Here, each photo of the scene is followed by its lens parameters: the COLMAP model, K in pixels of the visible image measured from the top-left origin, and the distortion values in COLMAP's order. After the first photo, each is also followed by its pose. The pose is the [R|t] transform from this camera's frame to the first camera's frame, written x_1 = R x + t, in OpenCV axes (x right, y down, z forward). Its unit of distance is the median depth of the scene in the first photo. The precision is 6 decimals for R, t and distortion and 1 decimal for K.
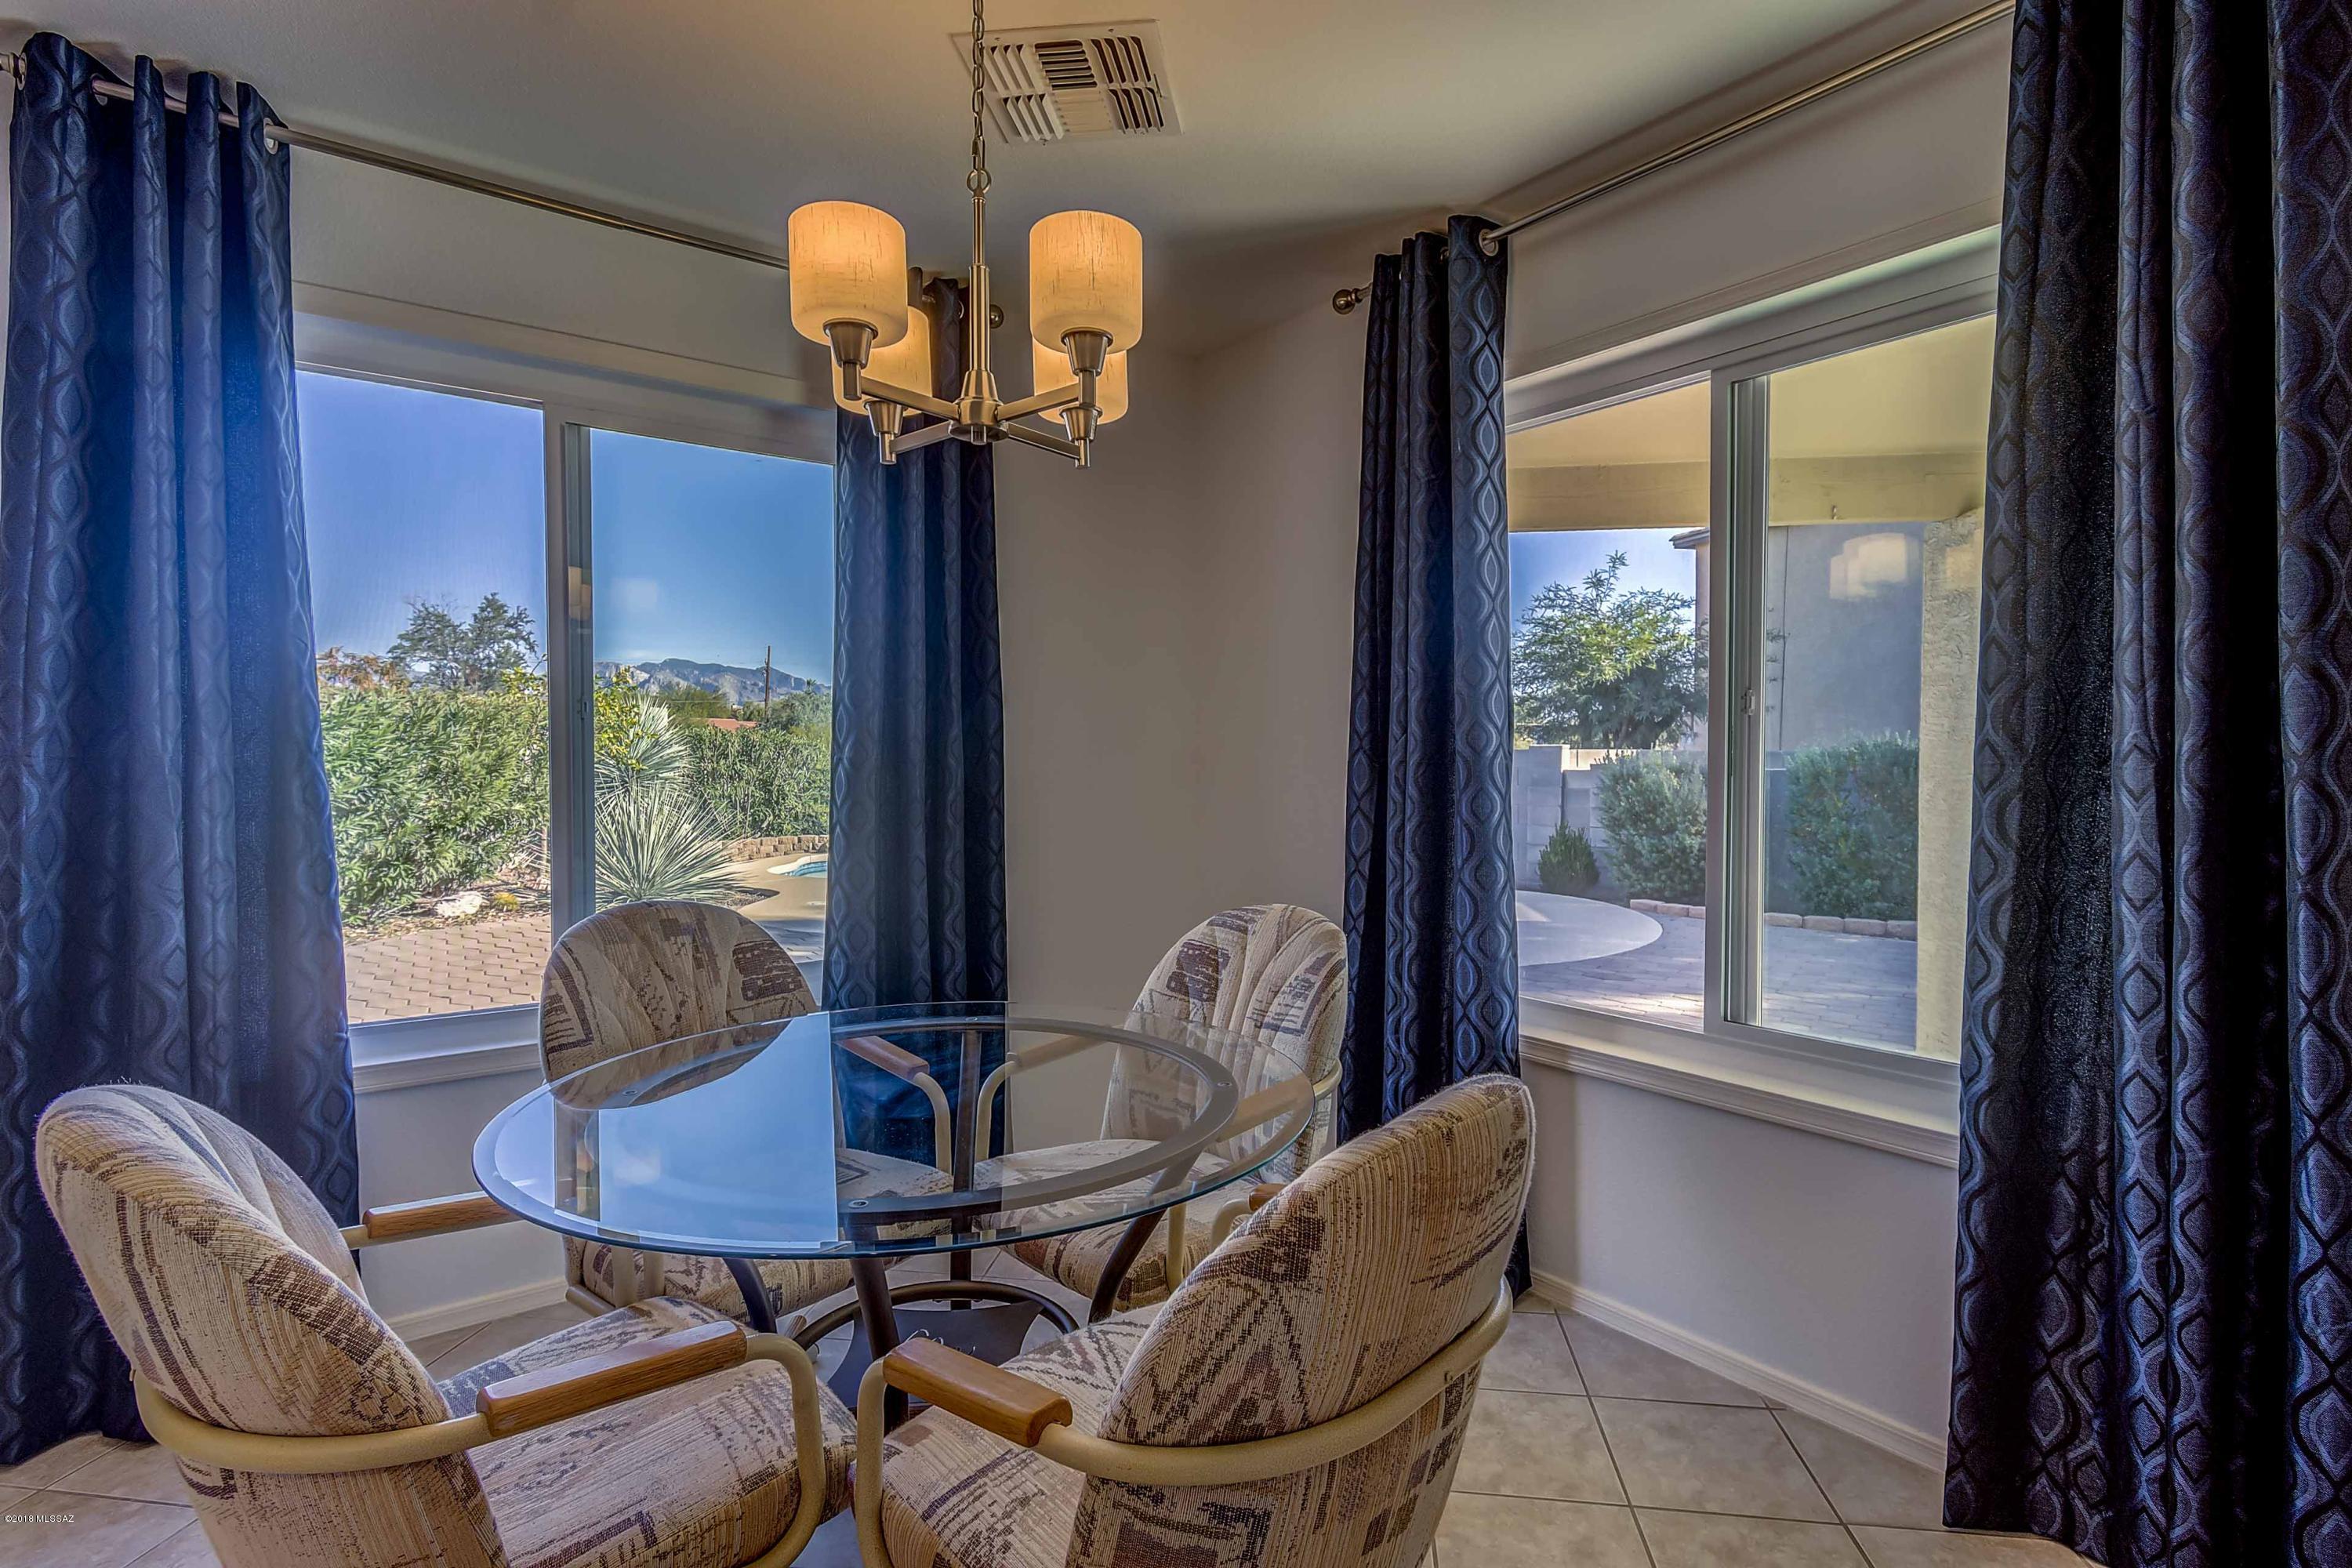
lens RADIAL K [[1149.0, 0, 1181.3], [0, 1149.0, 773.7], [0, 0, 1]] dist [-0.000375, -0.000019]
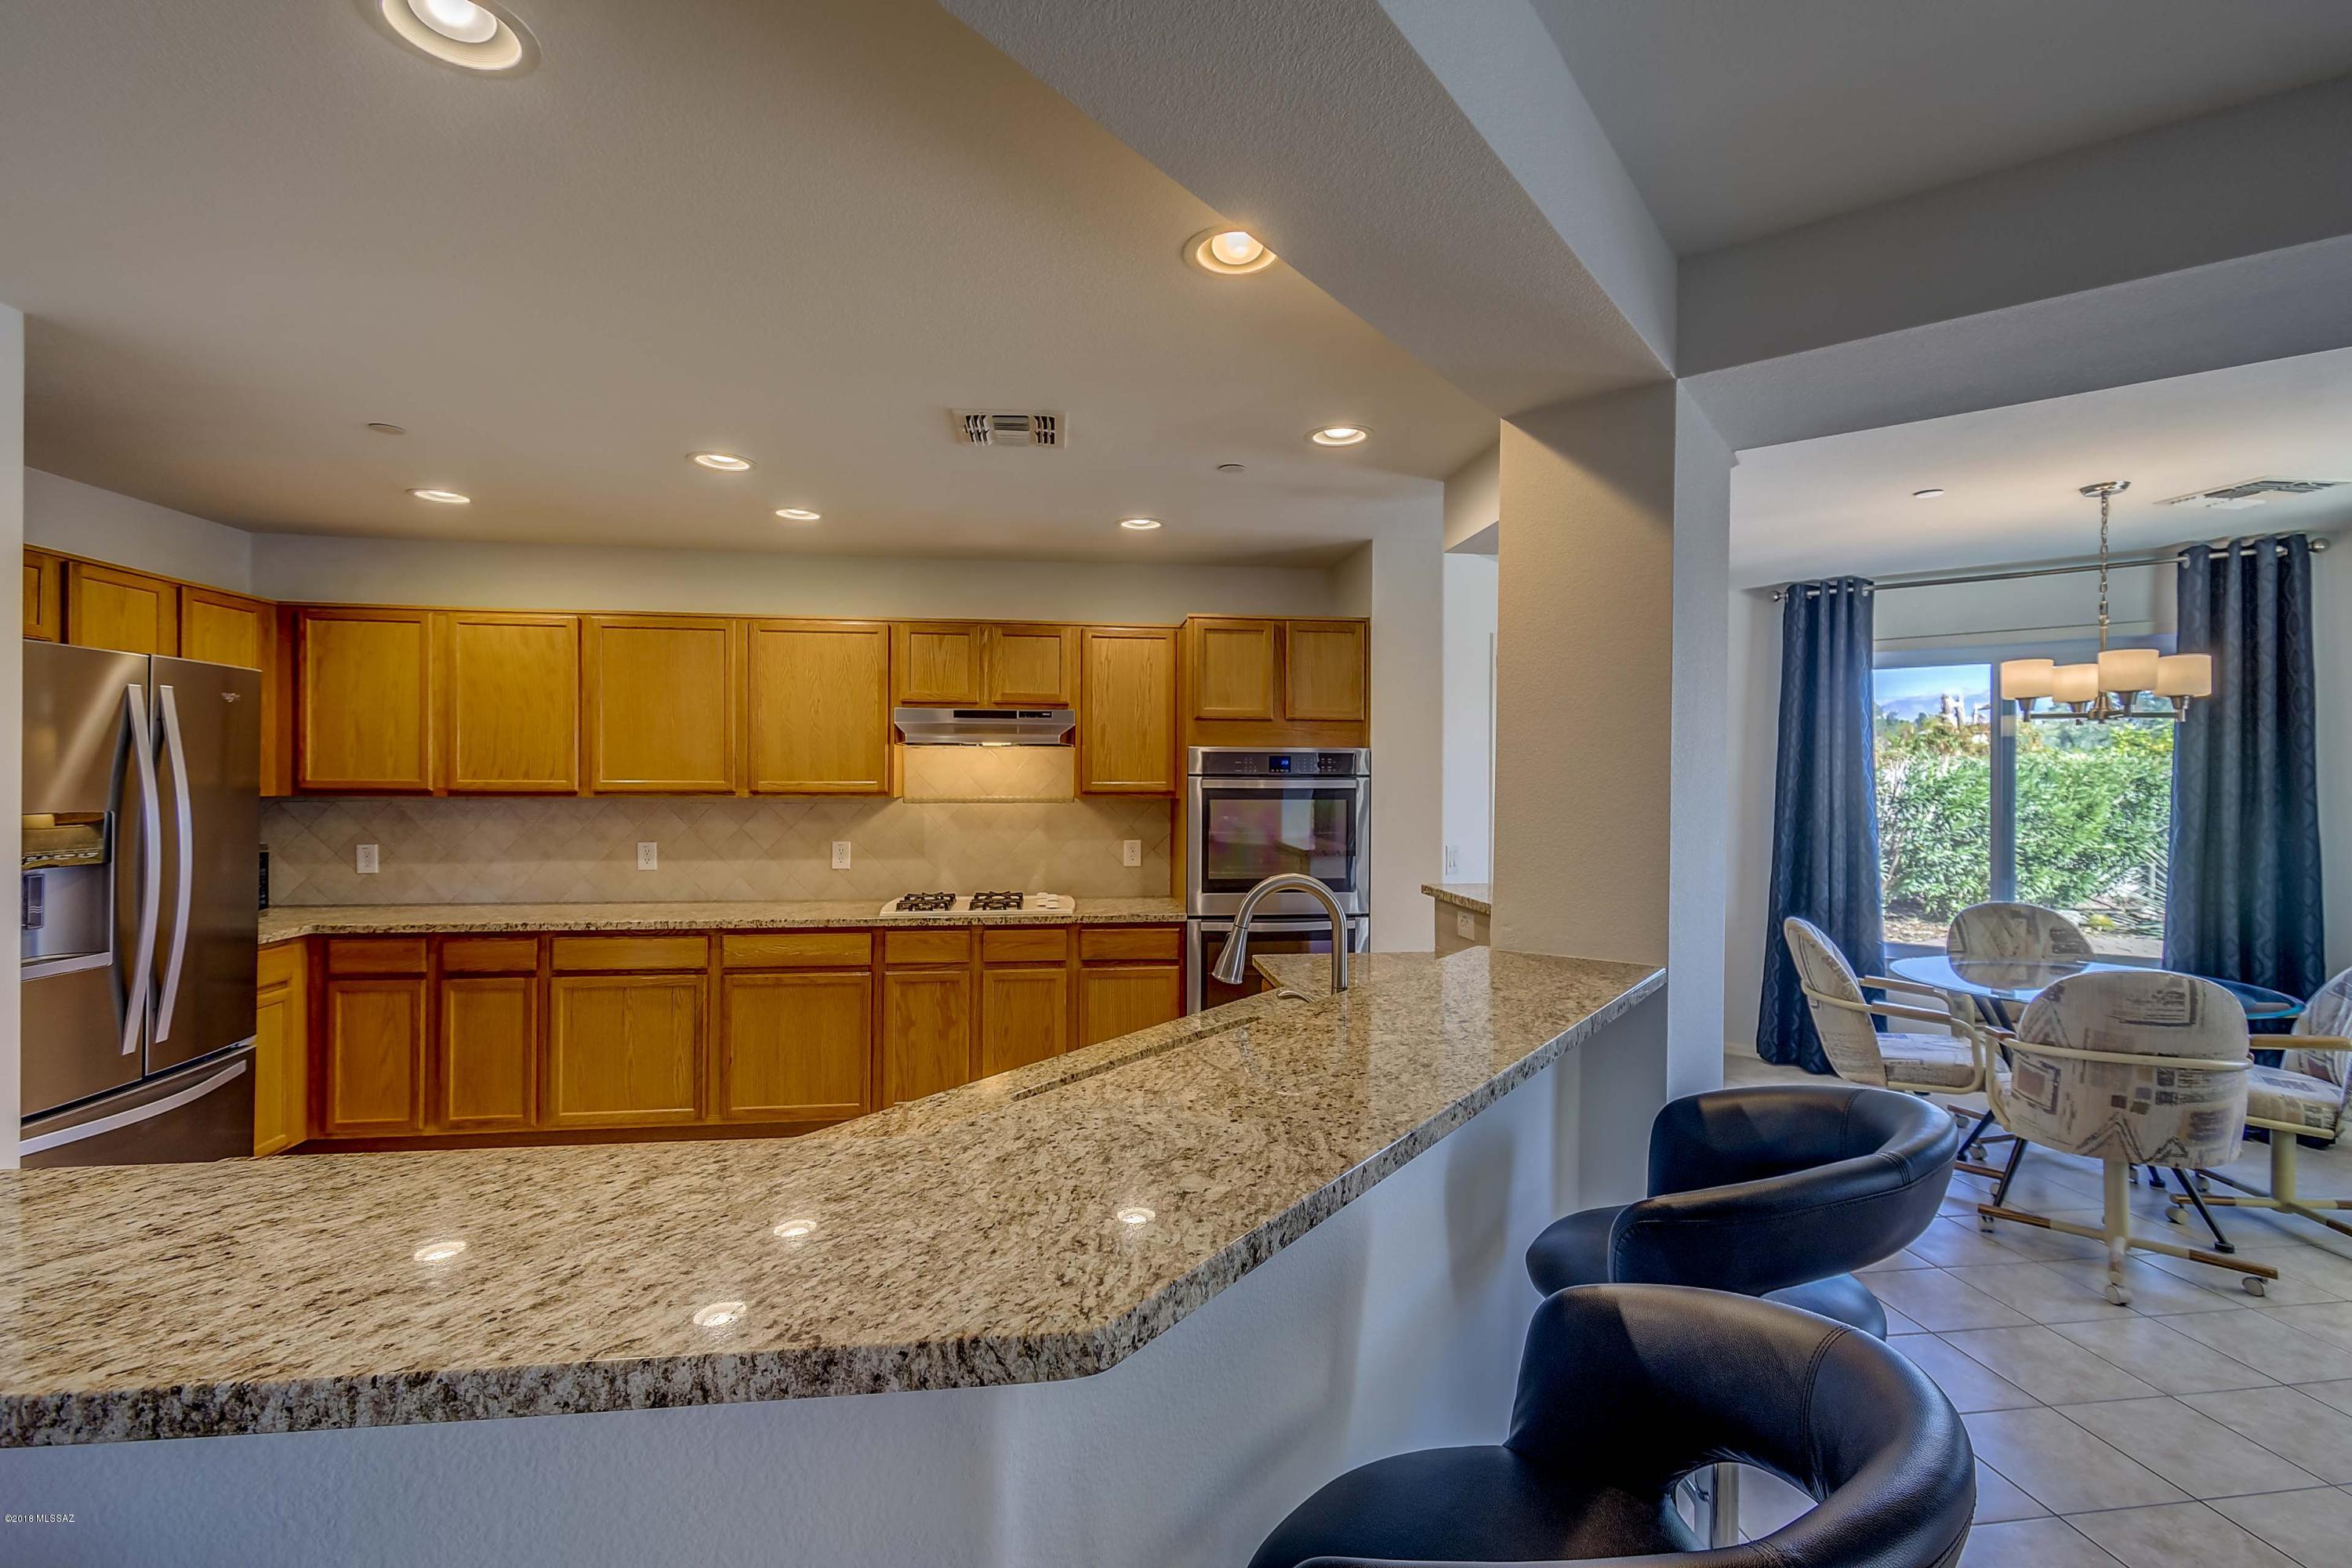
lens RADIAL K [[1036.9, 0, 1181.9], [0, 1036.9, 783.8], [0, 0, 1]] dist [0.017113, -0.007370]
pose [[0.259818, 0.005781, -0.965640, 1.144880], [-0.017991, 0.999837, 0.001145, -0.099148], [0.965490, 0.017076, 0.259880, -1.155496]]
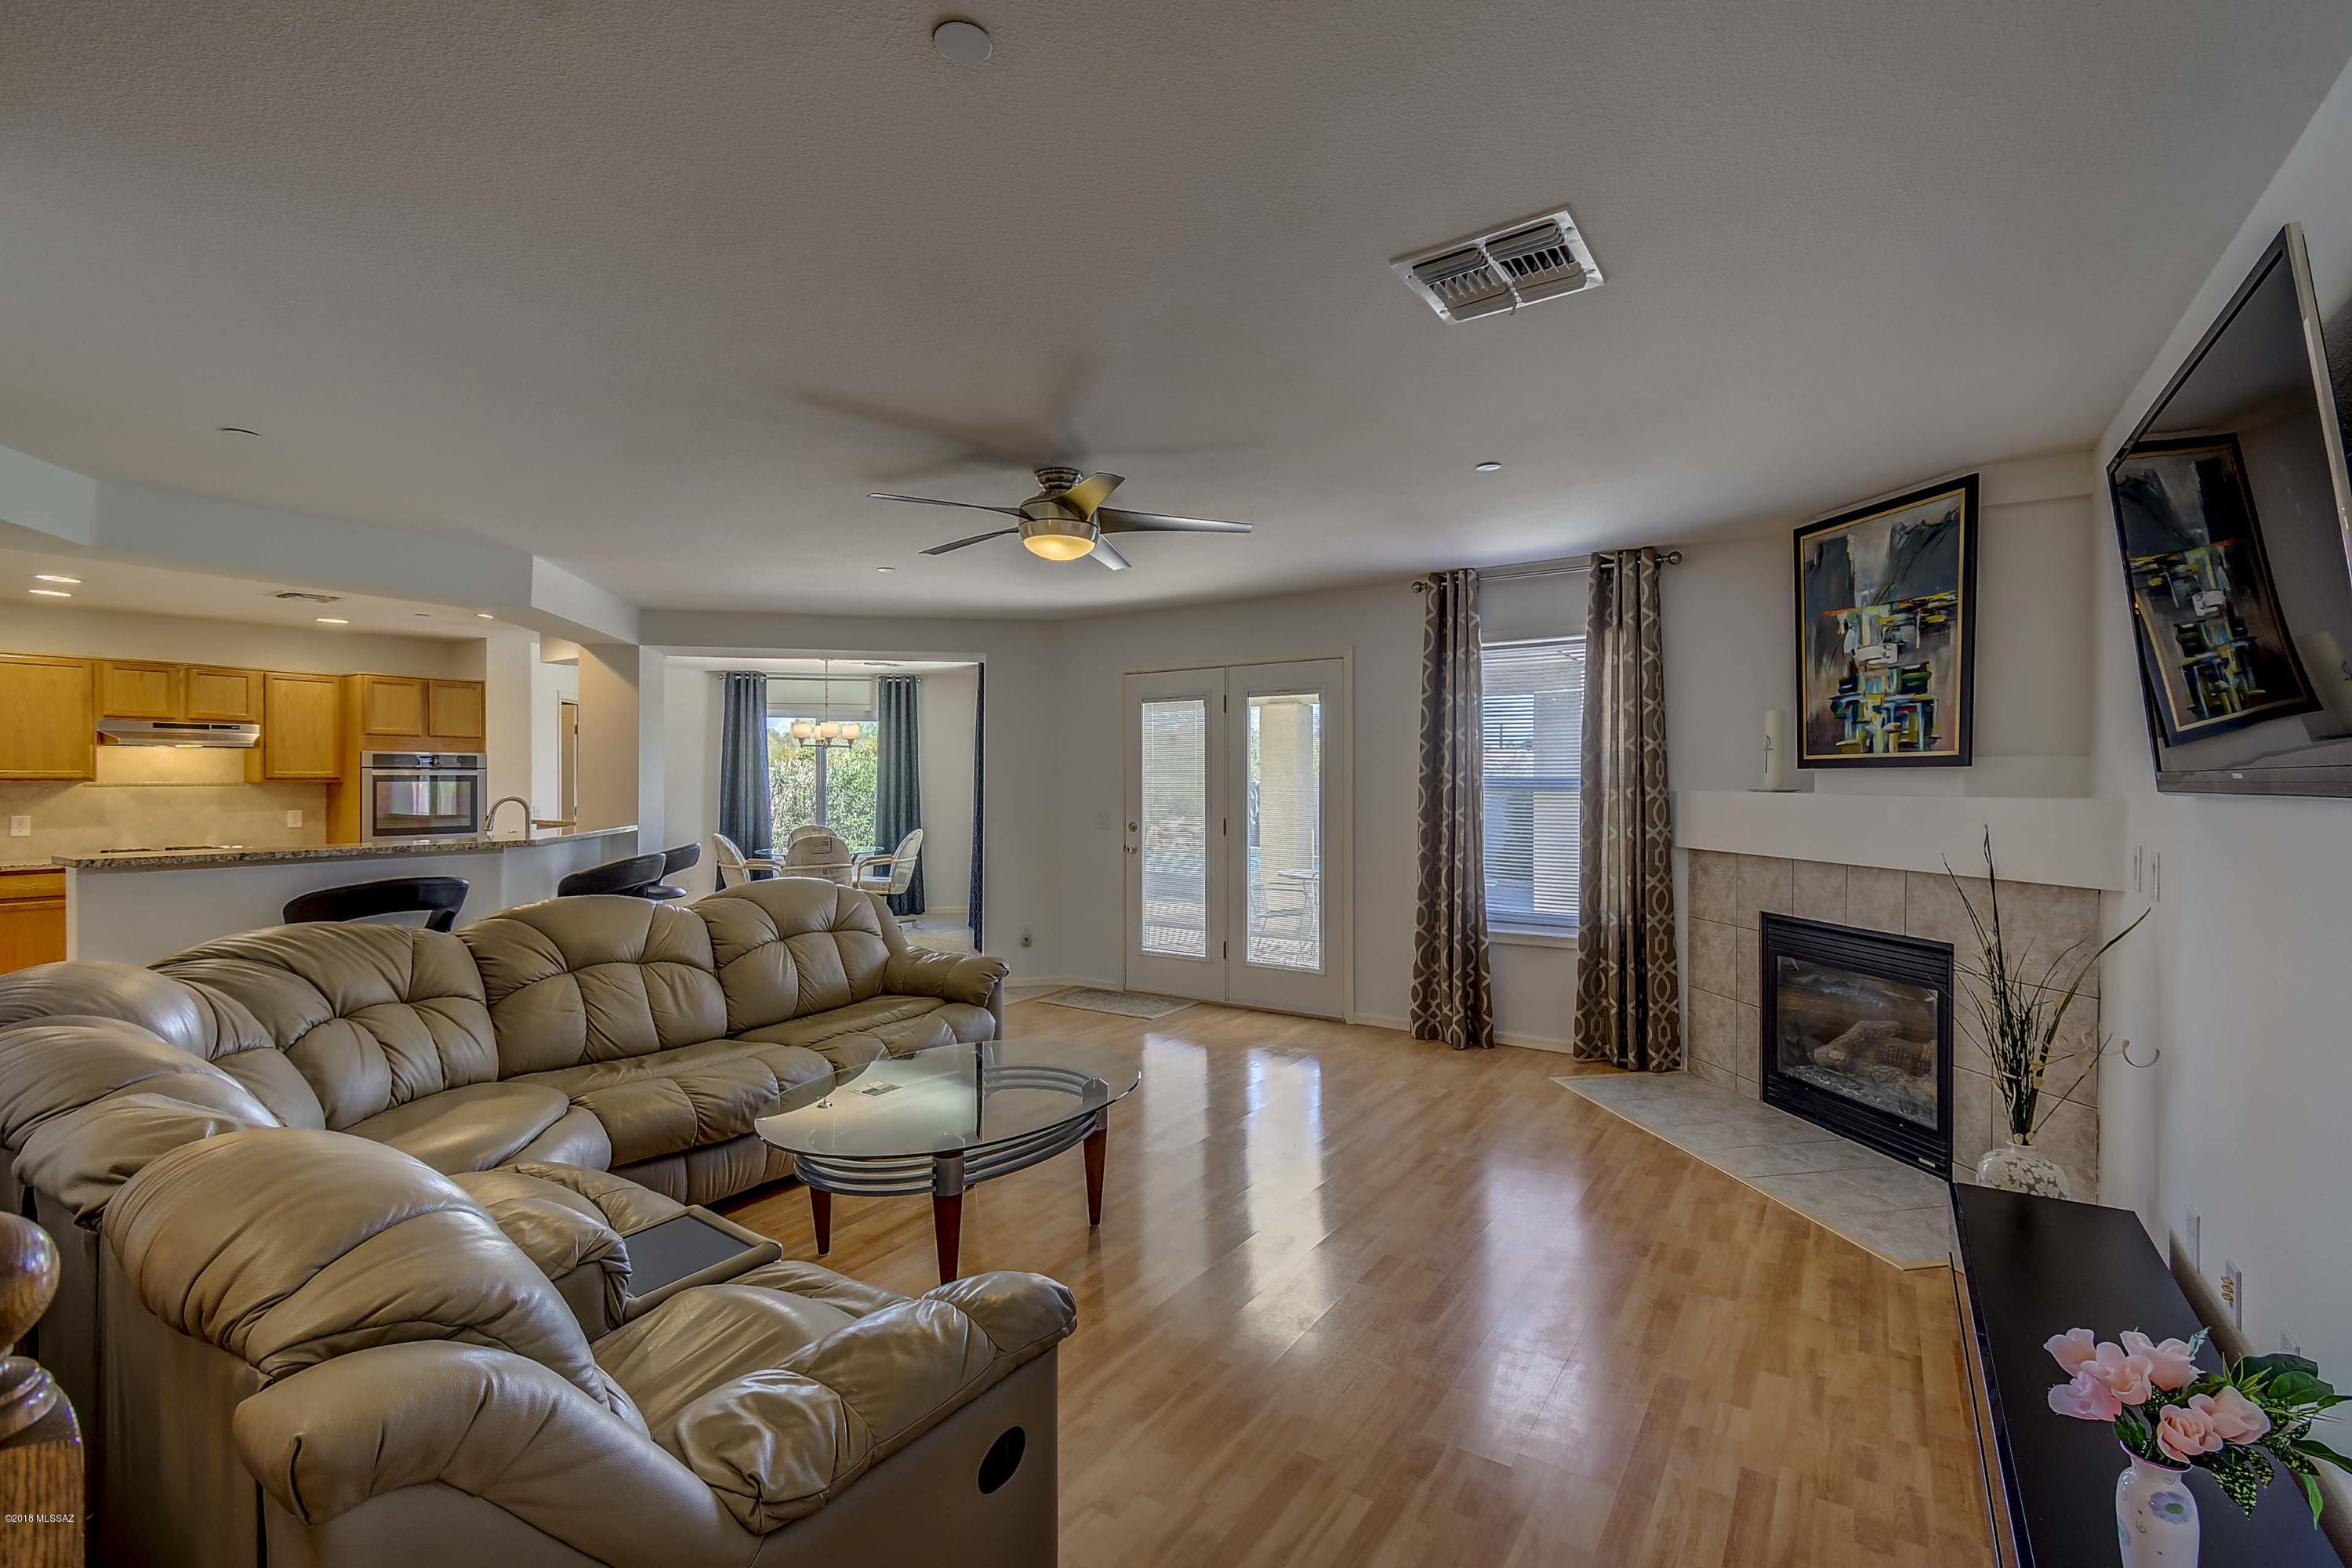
lens RADIAL K [[1051.1, 0, 1185.9], [0, 1051.1, 772.9], [0, 0, 1]] dist [0.022055, 0.000087]
pose [[0.900490, -0.002400, -0.434870, 3.224941], [-0.006951, 0.999778, -0.019911, -0.044197], [0.434821, 0.020952, 0.900273, -2.633238]]
